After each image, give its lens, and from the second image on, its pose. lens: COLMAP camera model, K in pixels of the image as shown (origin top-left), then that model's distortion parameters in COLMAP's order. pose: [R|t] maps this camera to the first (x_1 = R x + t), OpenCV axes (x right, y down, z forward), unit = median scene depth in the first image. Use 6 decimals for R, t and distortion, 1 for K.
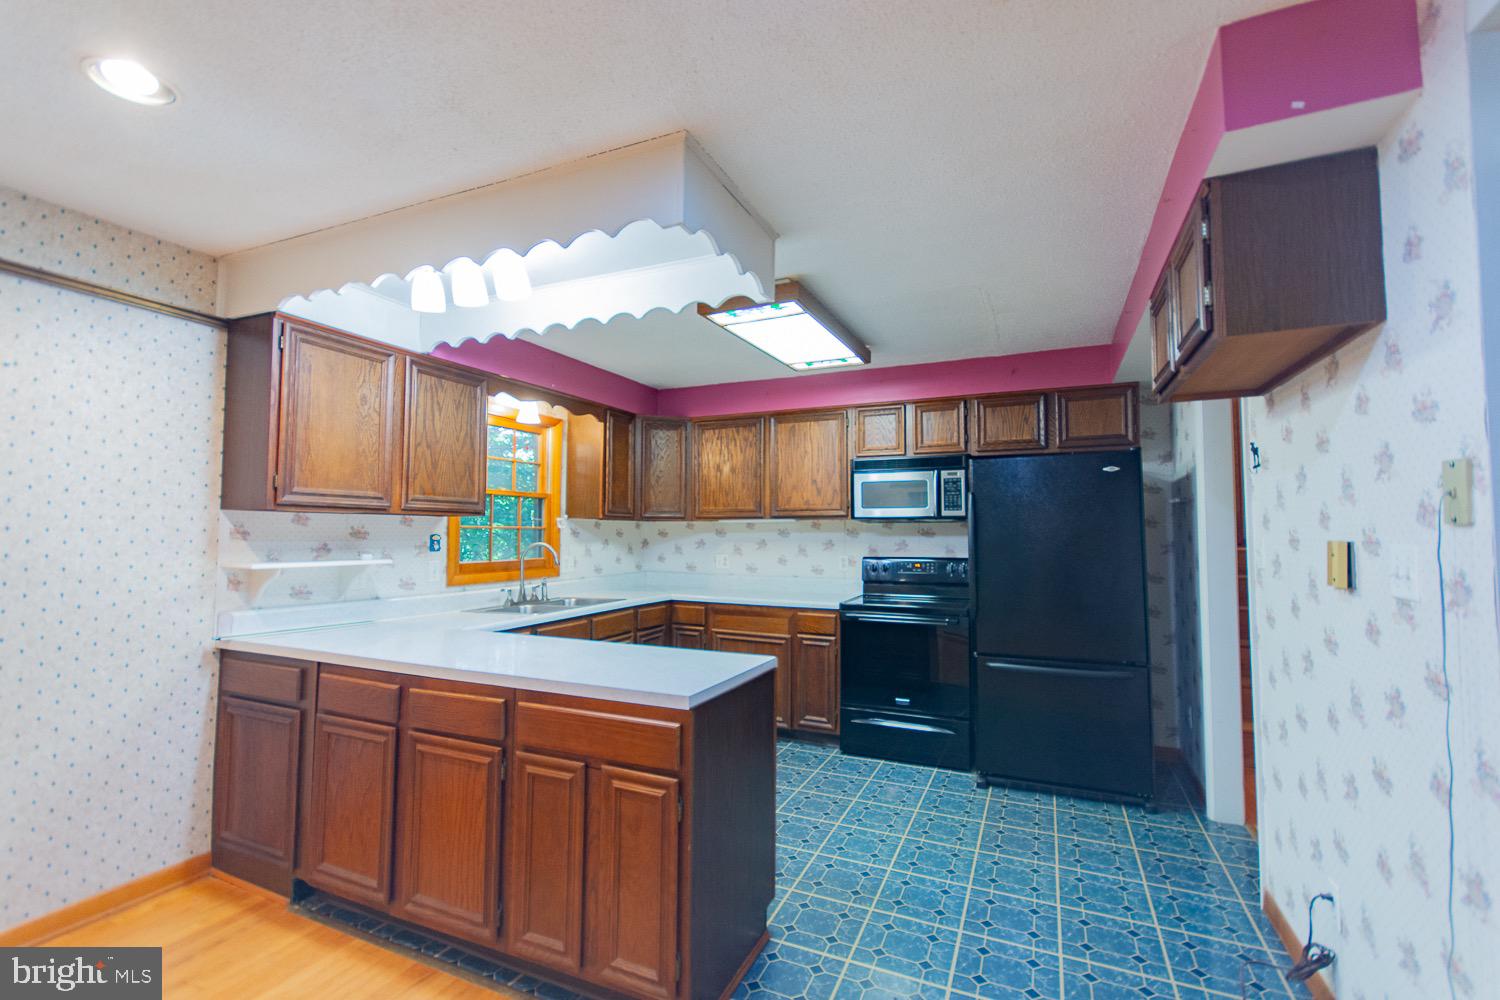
lens RADIAL K [[656.6, 0, 750.0], [0, 656.6, 500.0], [0, 0, 1]] dist [0.005890, 0.000175]
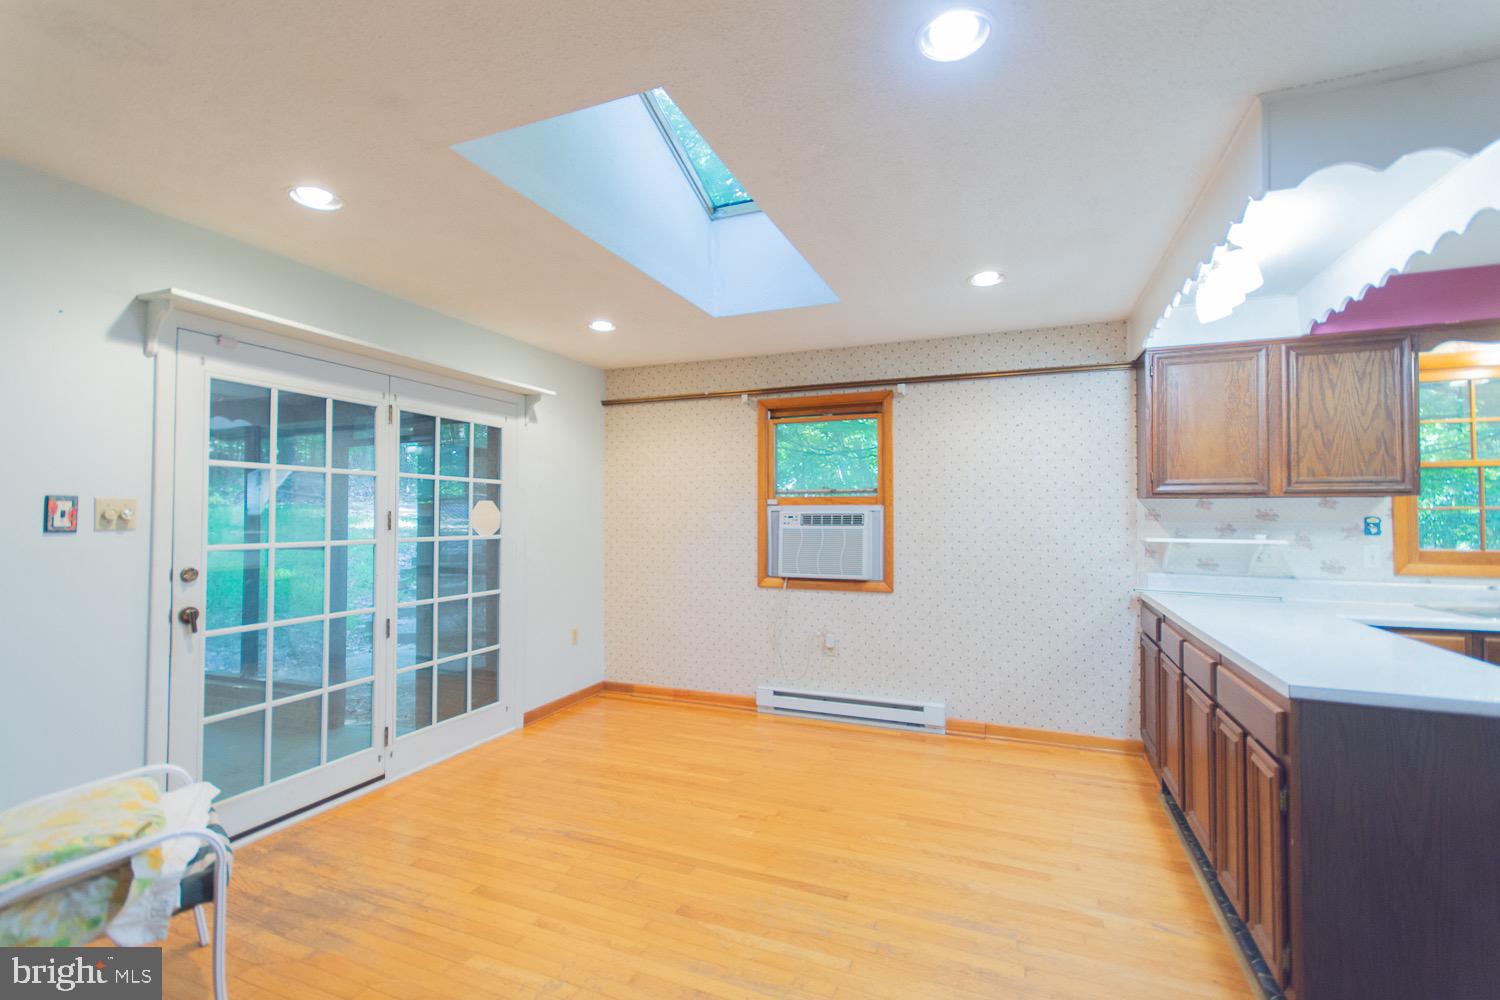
lens RADIAL K [[656.6, 0, 750.0], [0, 656.6, 500.0], [0, 0, 1]] dist [0.005890, 0.000175]
pose [[0.040962, -0.025396, -0.998838, 0.465042], [0.050055, 0.998474, -0.023334, 0.007787], [0.997906, -0.049041, 0.042171, 0.106076]]
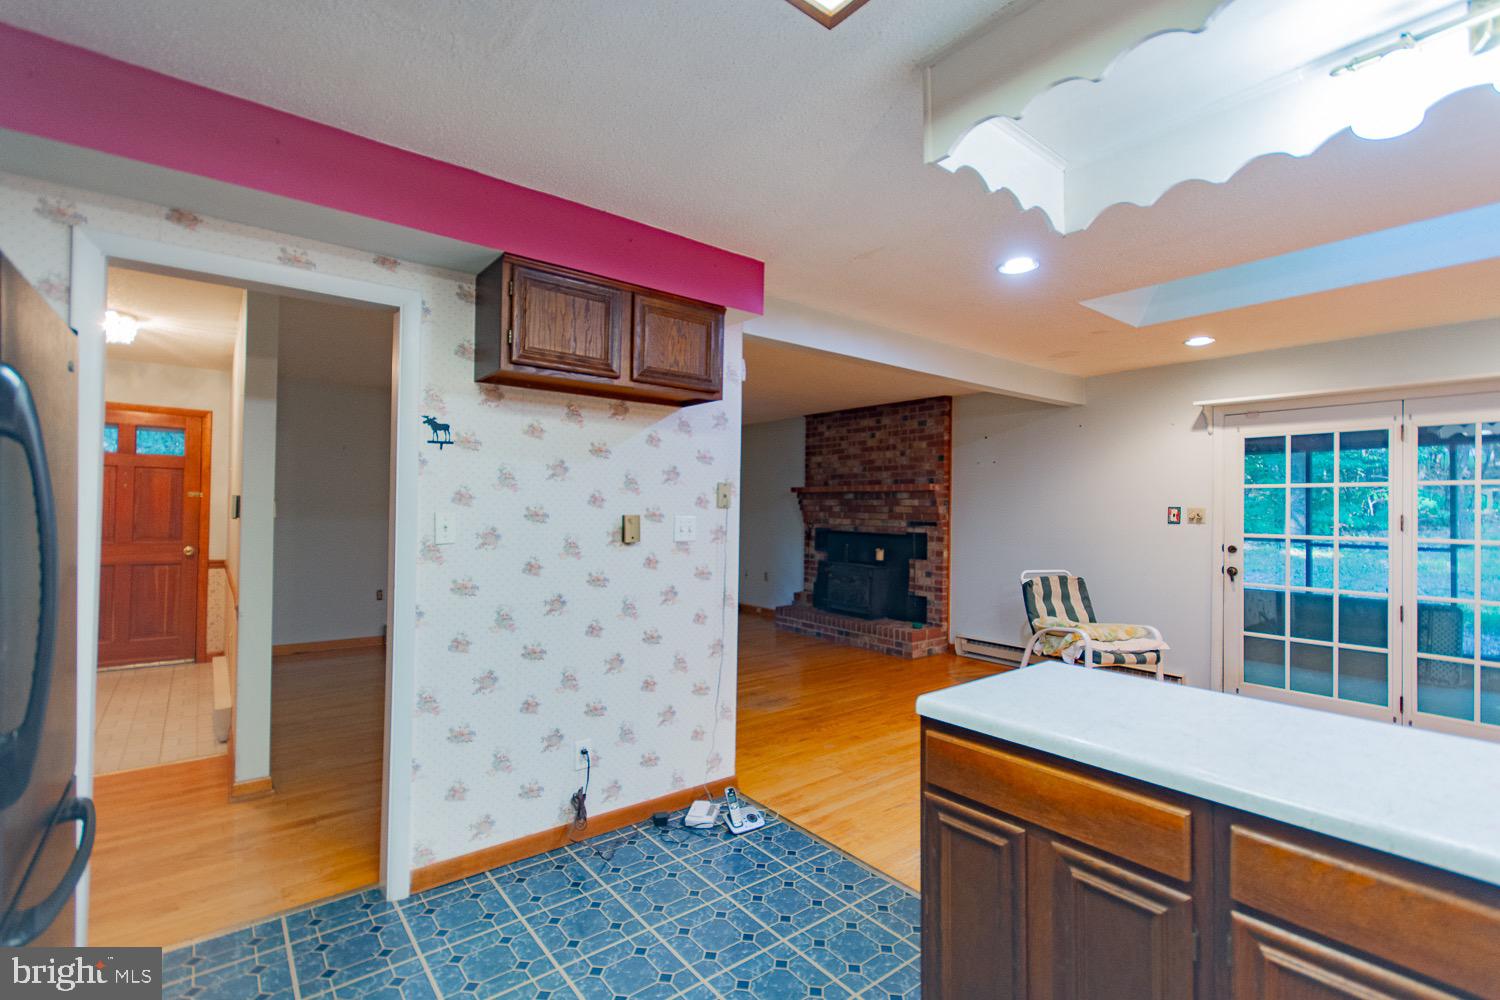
lens RADIAL K [[678.4, 0, 750.0], [0, 678.4, 500.0], [0, 0, 1]] dist [0.005795, -0.000069]
pose [[-0.891019, -0.005386, 0.453934, -0.090709], [-0.034964, 0.997774, -0.056791, 0.059302], [-0.452618, -0.066474, -0.889224, 1.268176]]
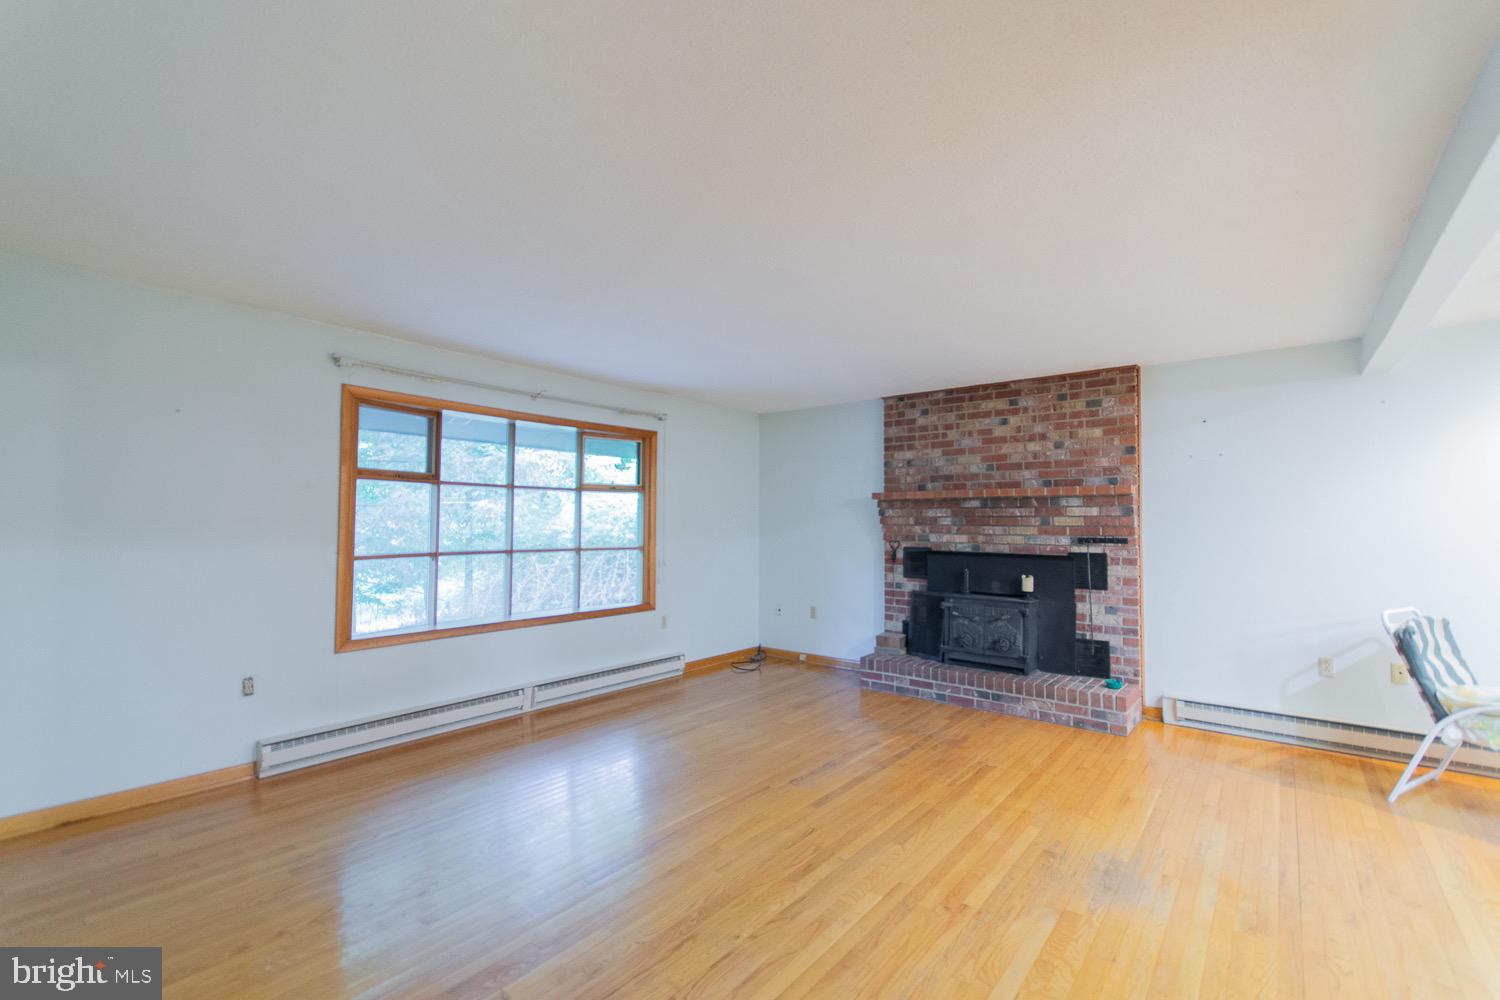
lens RADIAL K [[656.6, 0, 750.0], [0, 656.6, 500.0], [0, 0, 1]] dist [0.005890, 0.000175]
pose [[-0.967750, 0.005010, 0.251864, 0.770074], [-0.017158, 0.996169, -0.085744, 0.044444], [-0.251329, -0.087300, -0.963957, 0.792606]]
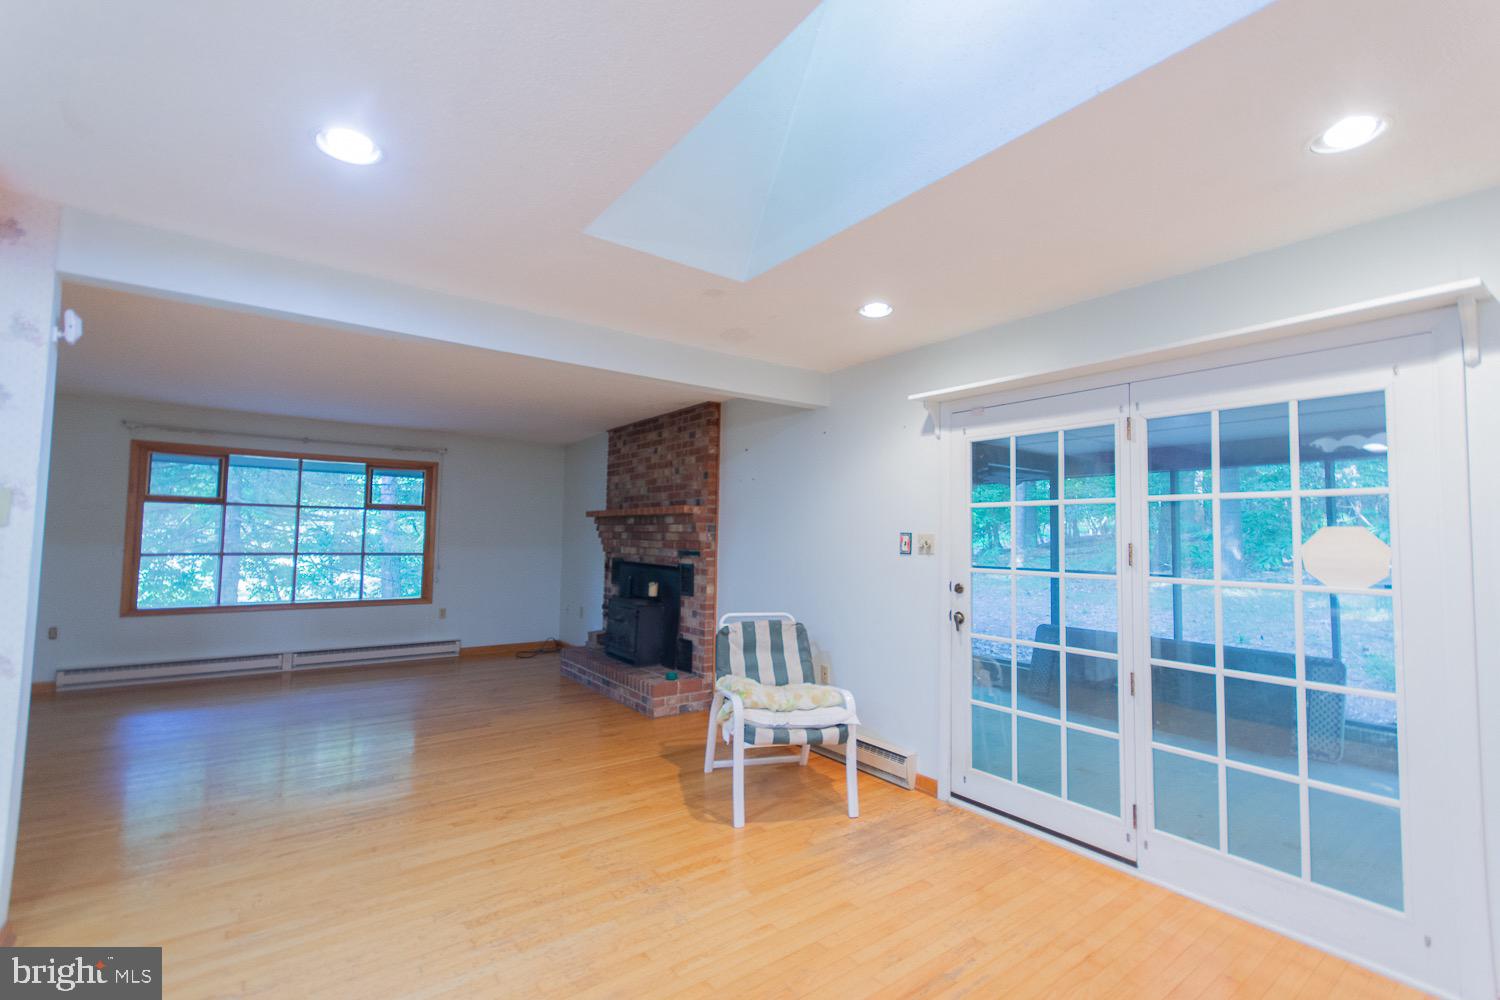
lens RADIAL K [[655.5, 0, 750.0], [0, 655.5, 500.0], [0, 0, 1]] dist [0.001313, 0.000078]
pose [[-0.876169, 0.013353, 0.481819, -0.575311], [-0.040839, 0.993965, -0.101810, 0.024523], [-0.480271, -0.108880, -0.870336, 0.587482]]
